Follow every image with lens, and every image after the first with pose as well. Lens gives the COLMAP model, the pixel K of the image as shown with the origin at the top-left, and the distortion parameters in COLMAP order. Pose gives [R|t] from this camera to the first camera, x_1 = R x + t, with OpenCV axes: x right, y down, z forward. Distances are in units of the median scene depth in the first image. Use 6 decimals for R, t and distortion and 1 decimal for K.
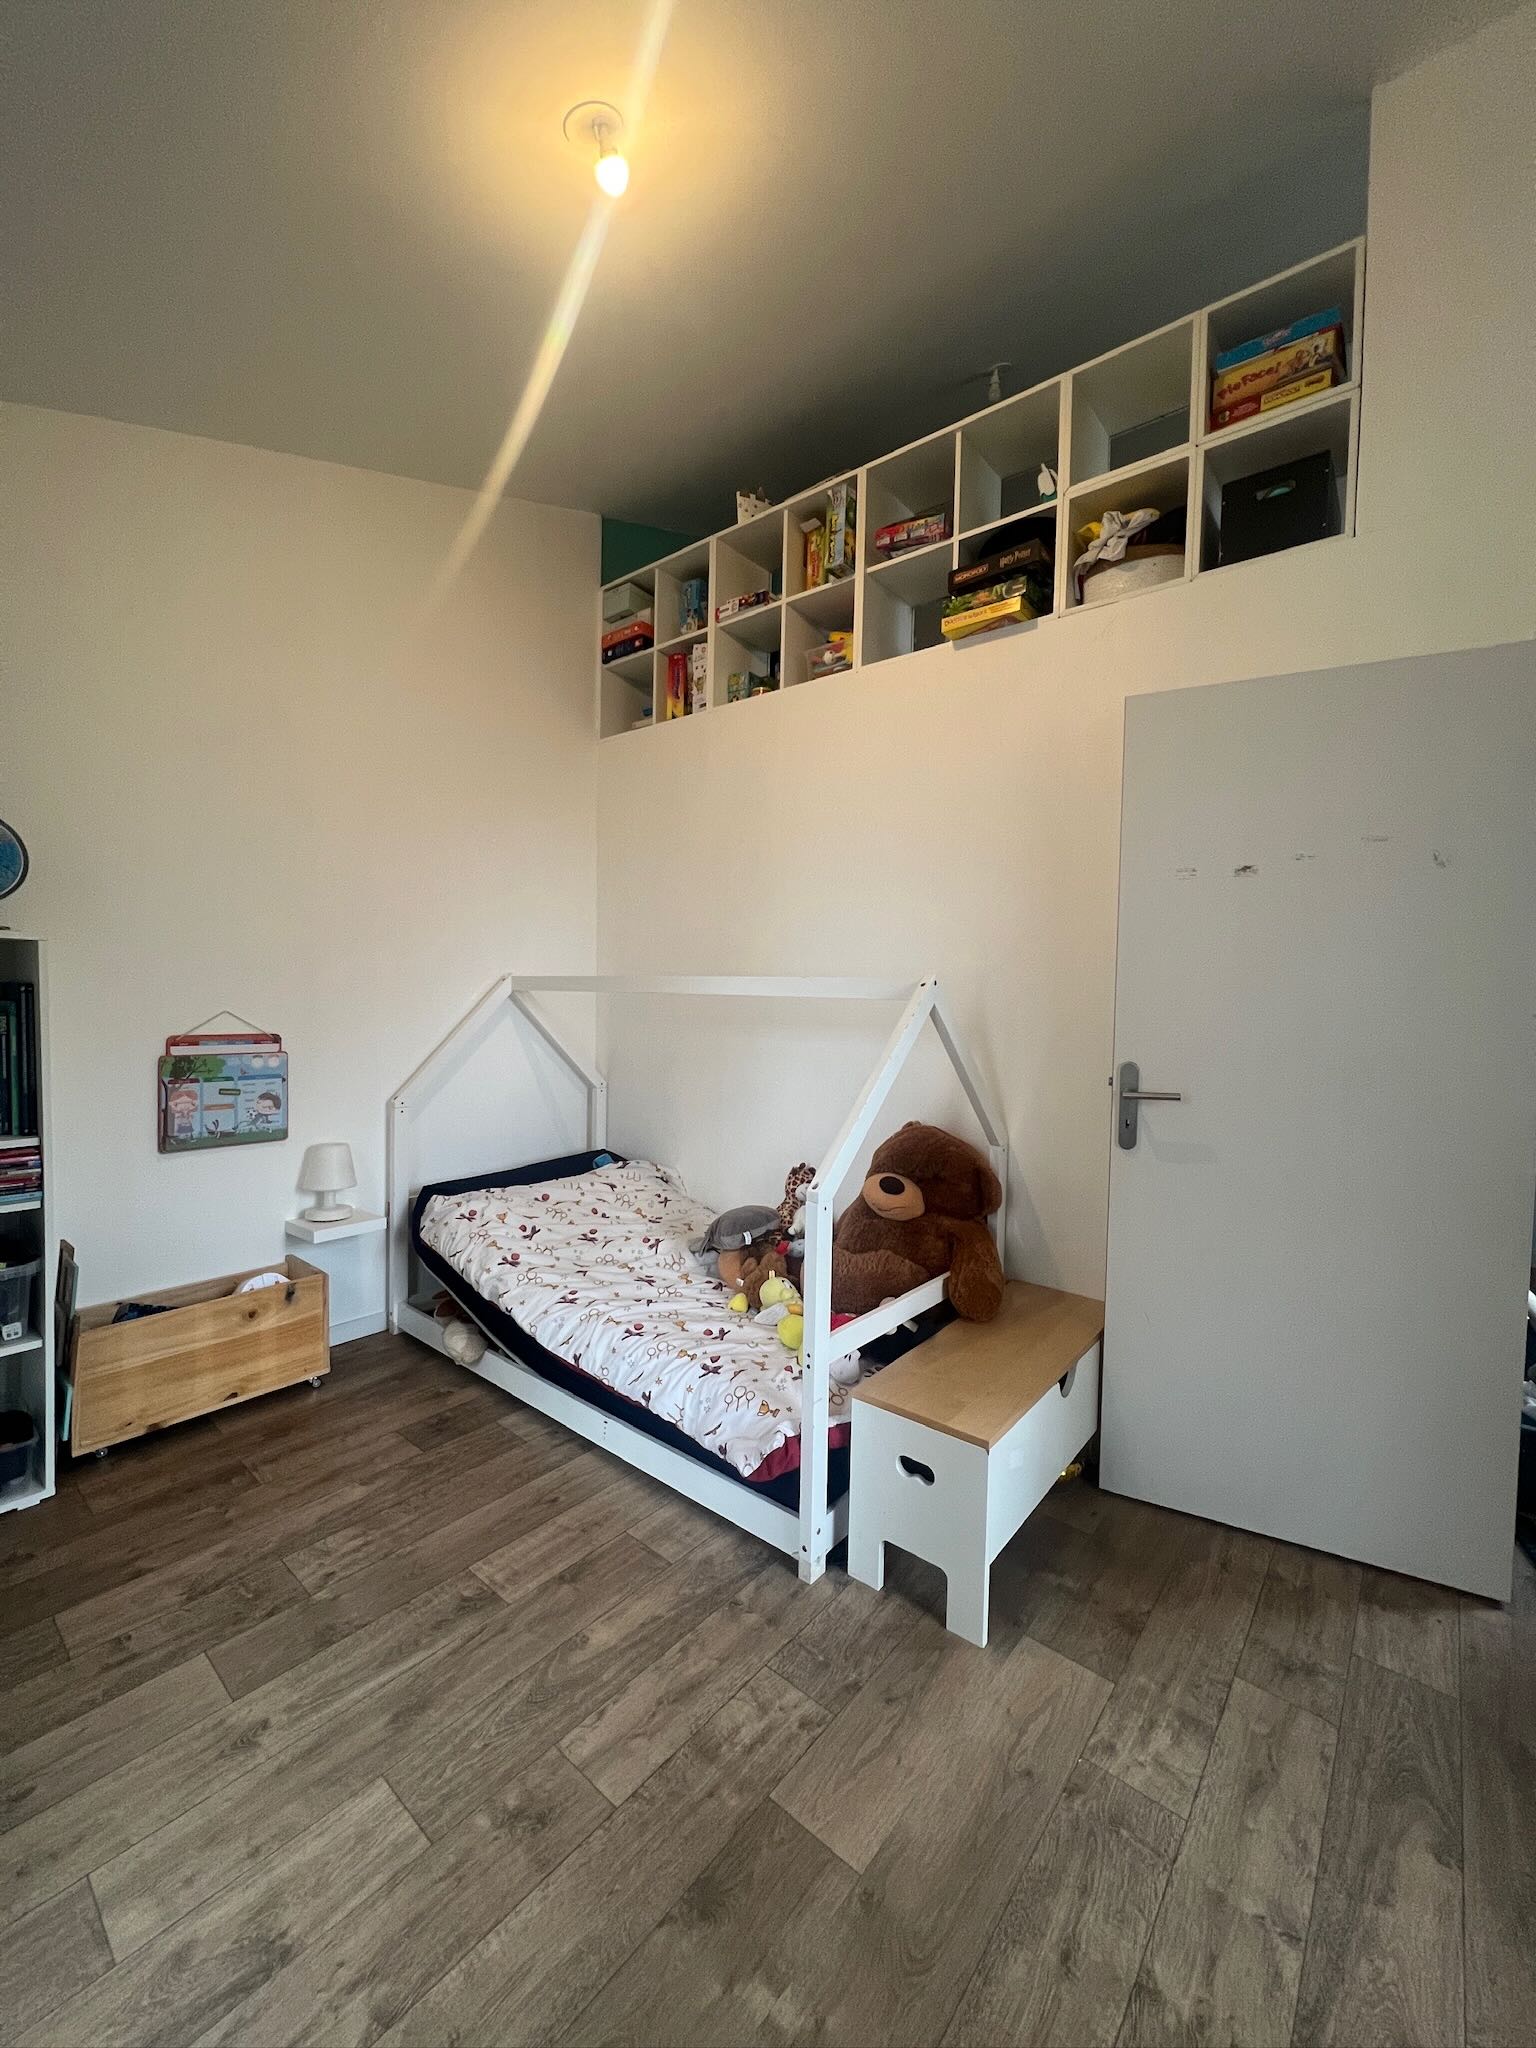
lens RADIAL K [[818.2, 0, 765.9], [0, 818.2, 1036.8], [0, 0, 1]] dist [-0.004407, -0.000173]
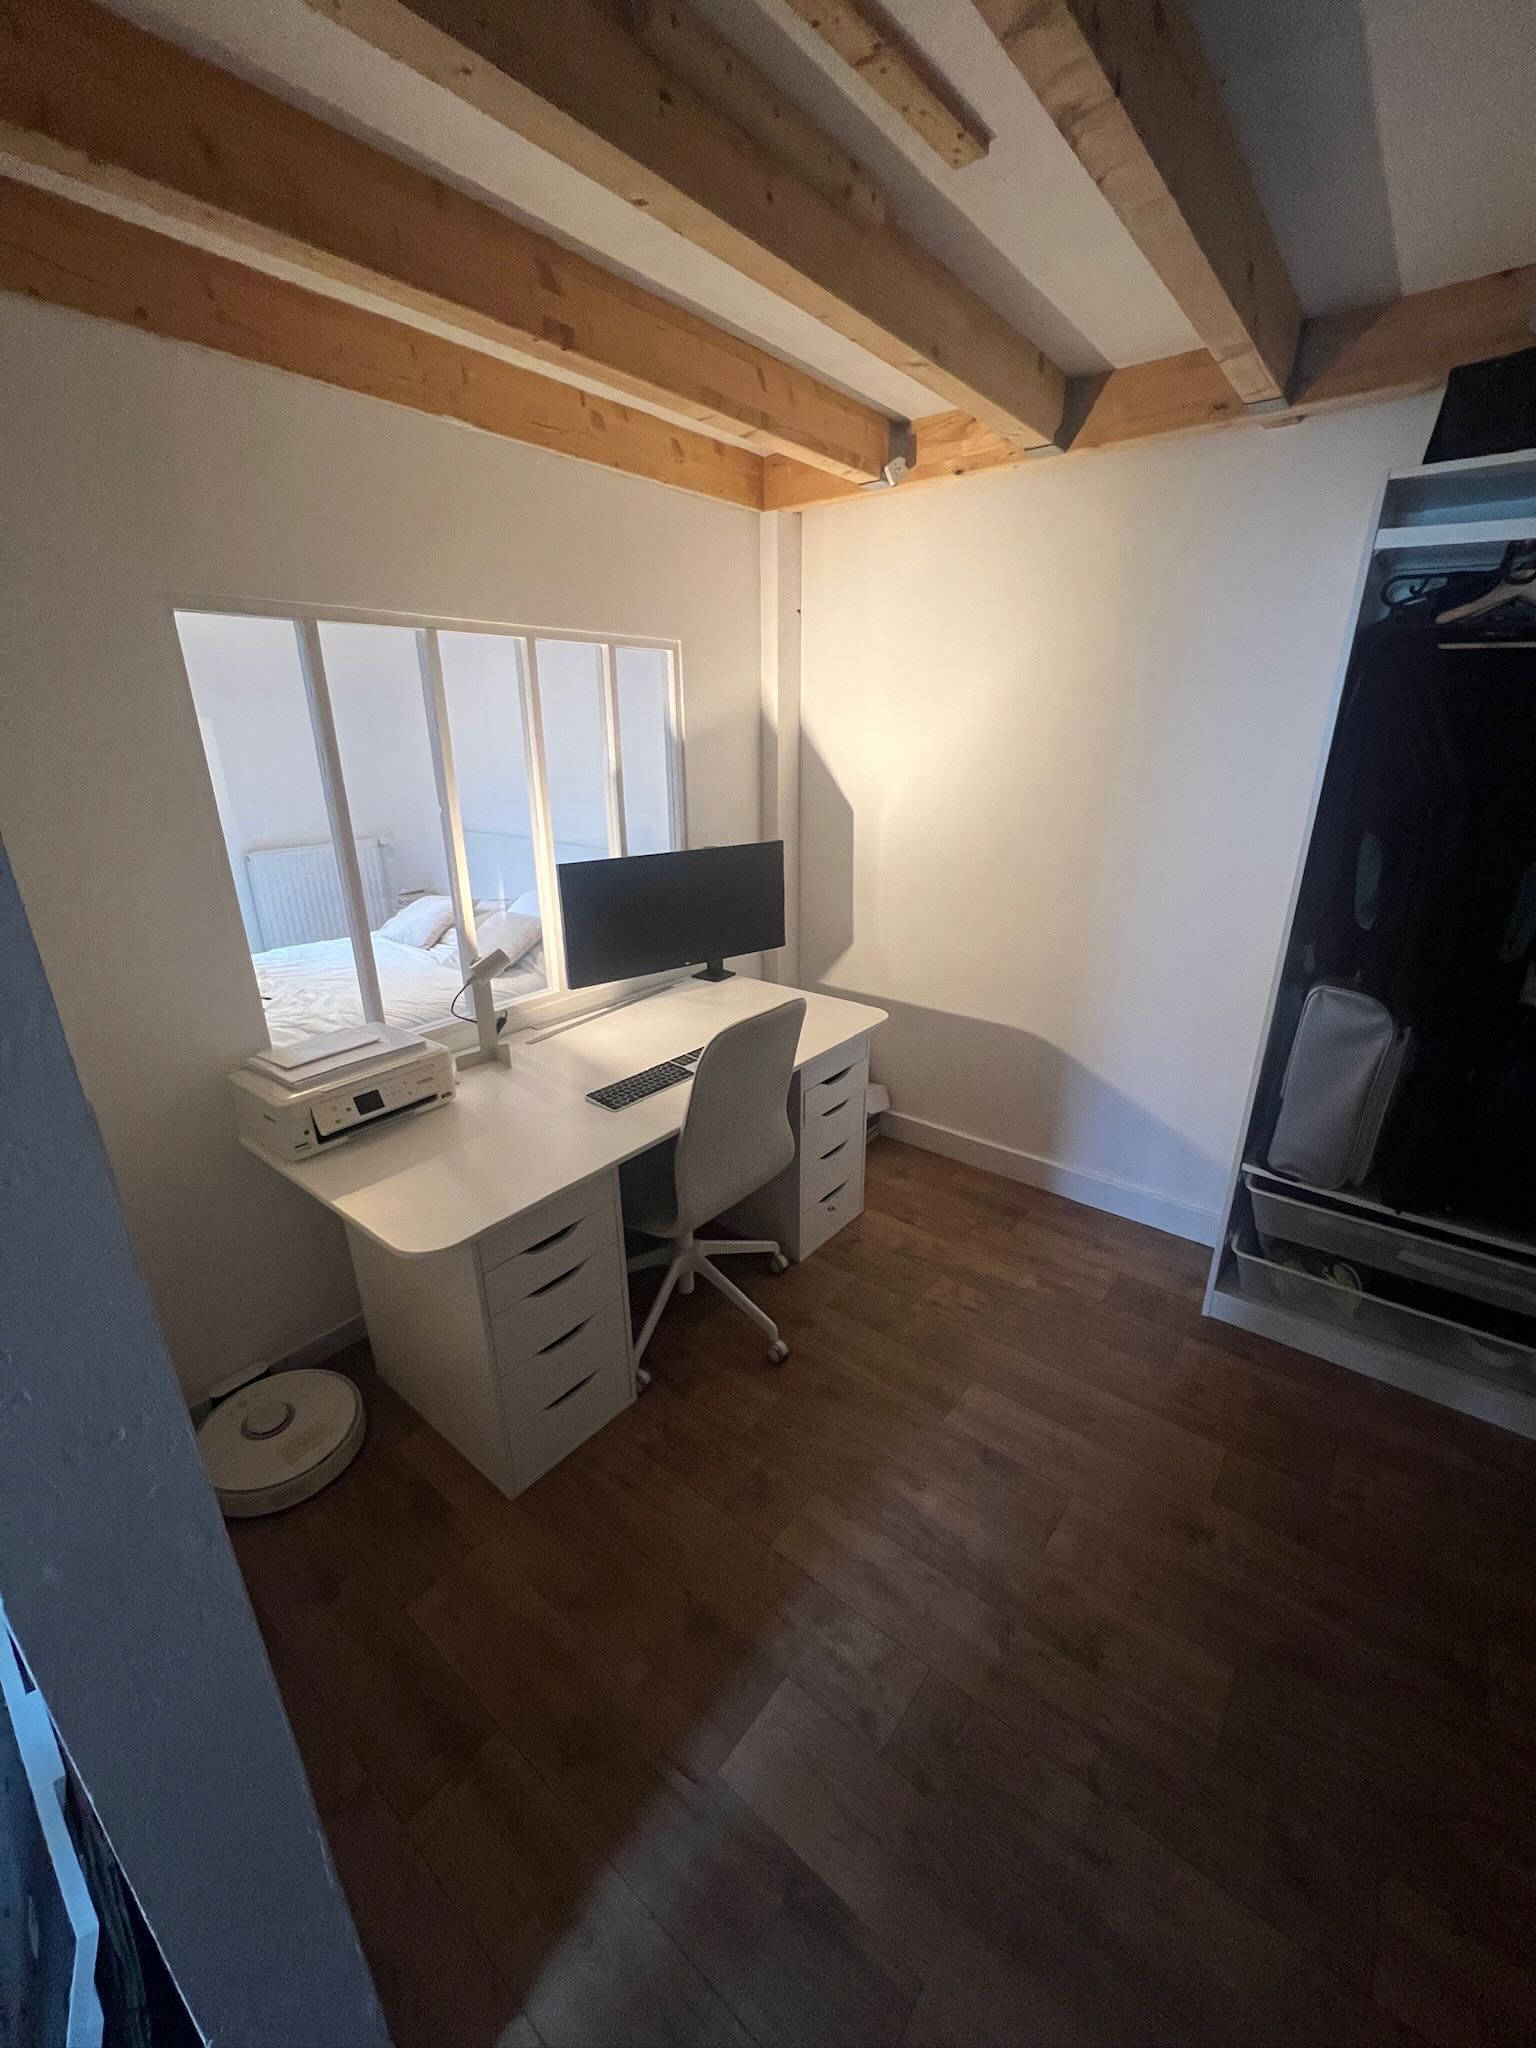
lens RADIAL K [[824.5, 0, 766.4], [0, 824.5, 1018.5], [0, 0, 1]] dist [0.001997, 0.000796]
pose [[0.017633, 0.317975, -0.947935, 0.602829], [-0.052032, 0.947090, 0.316724, -0.184825], [0.998490, 0.043738, 0.033245, 0.715837]]
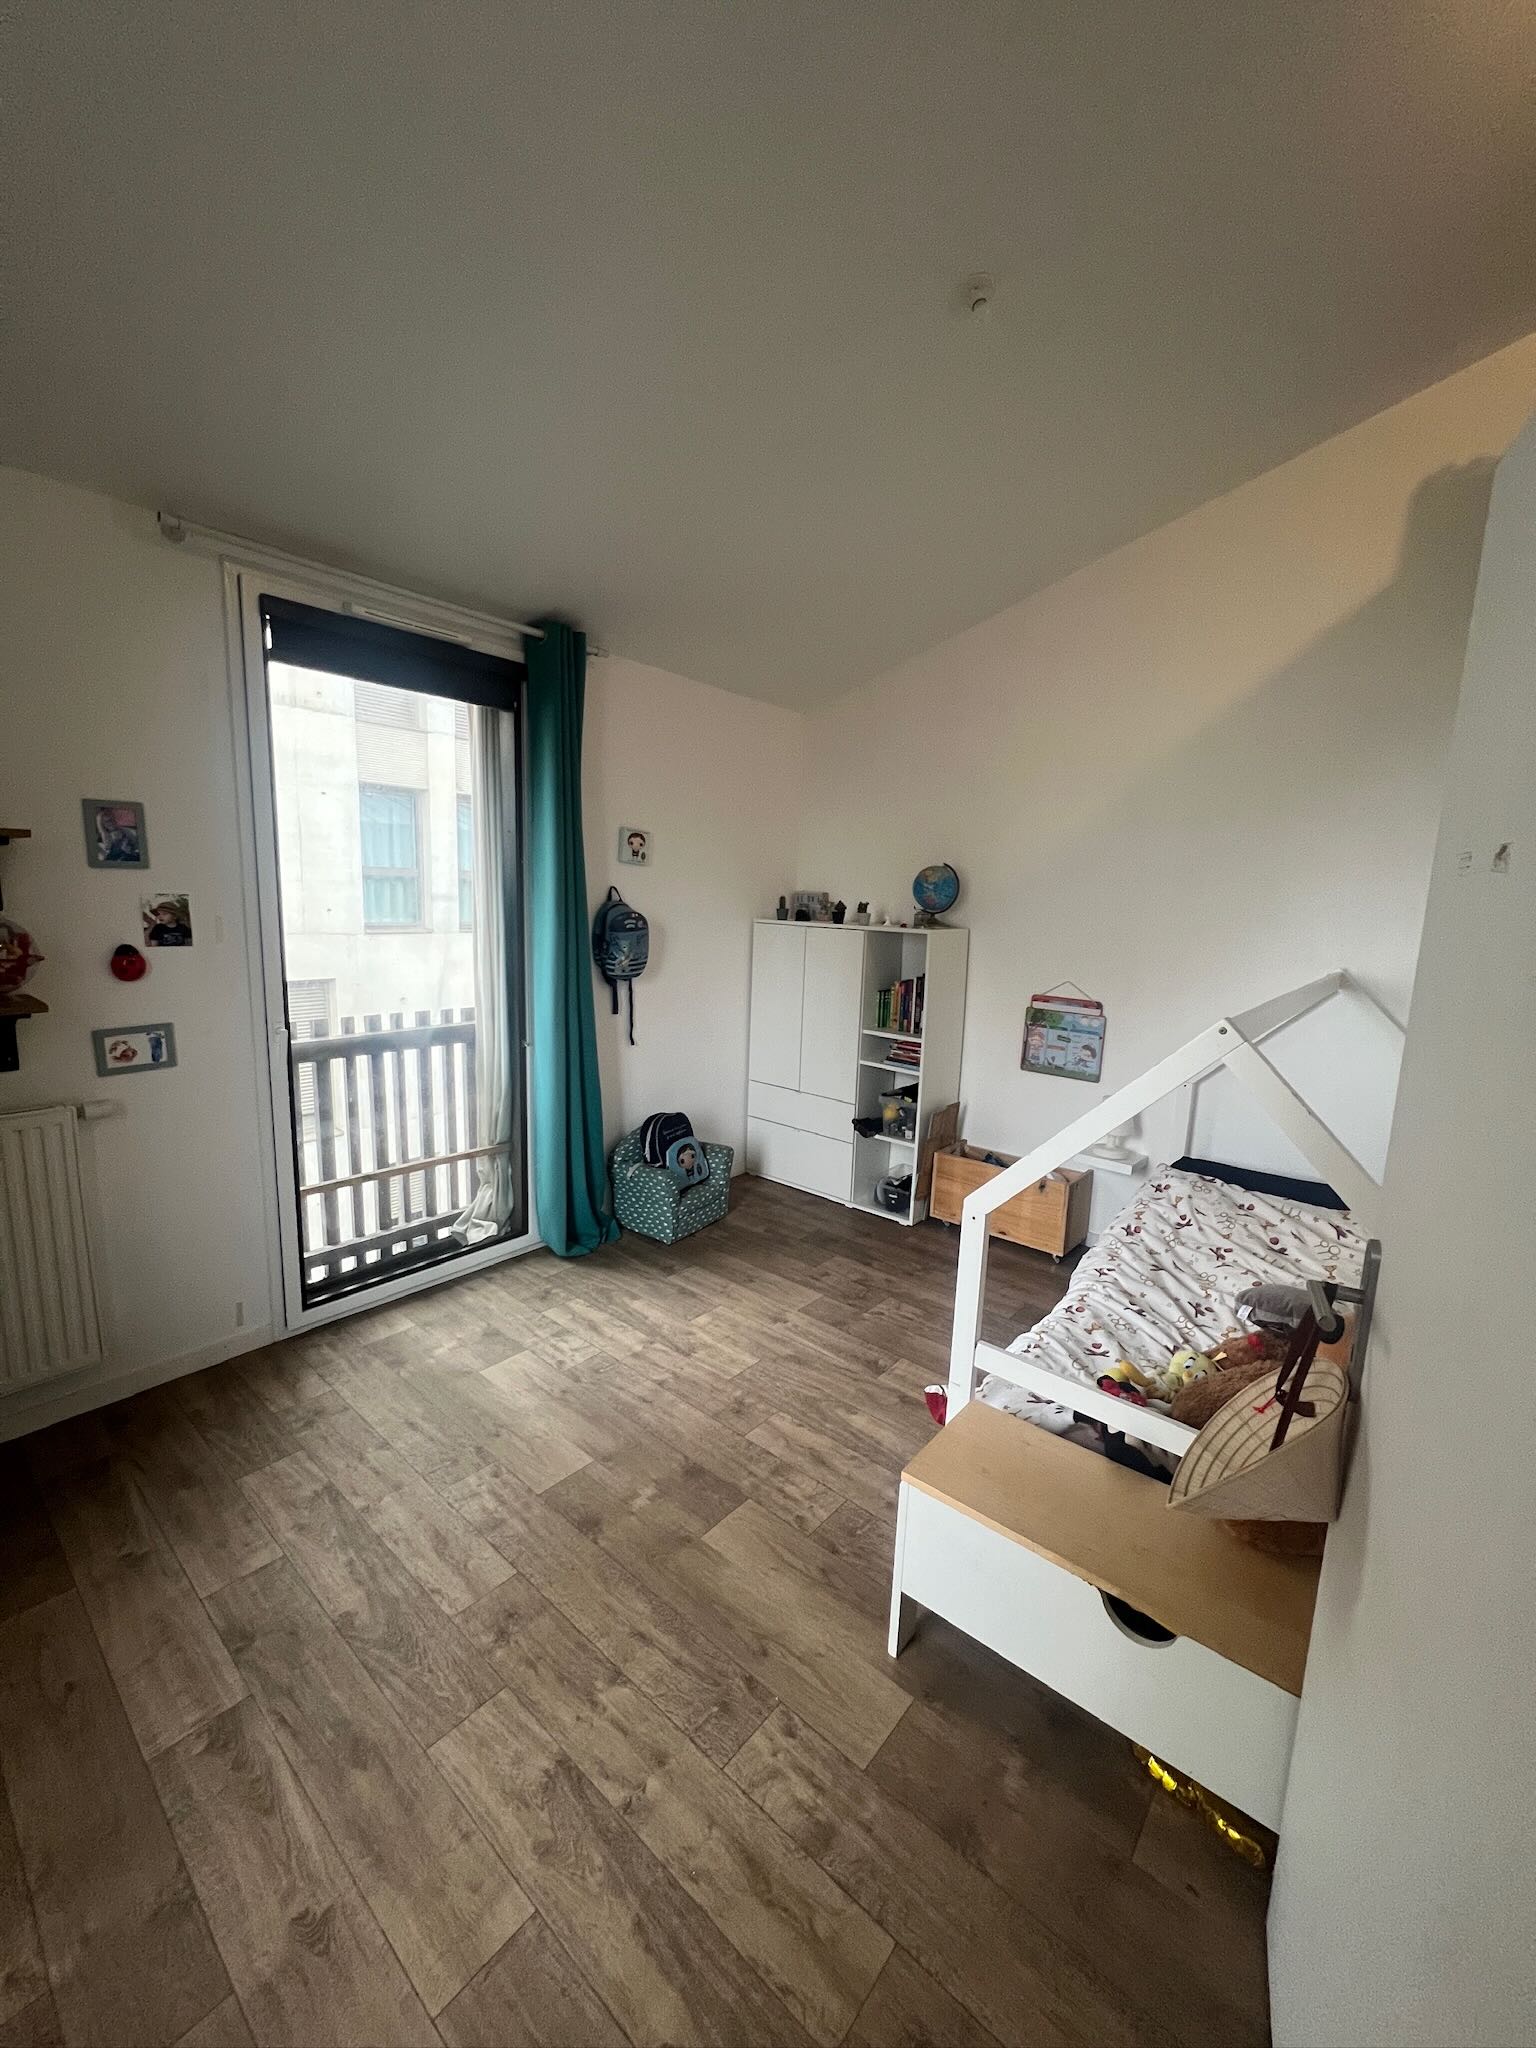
lens RADIAL K [[818.2, 0, 761.5], [0, 818.2, 1019.9], [0, 0, 1]] dist [-0.004407, -0.000173]
pose [[-0.015595, 0.137942, -0.990317, 1.163663], [-0.092132, 0.986026, 0.138796, -0.175374], [0.995625, 0.093404, -0.002669, 0.748072]]
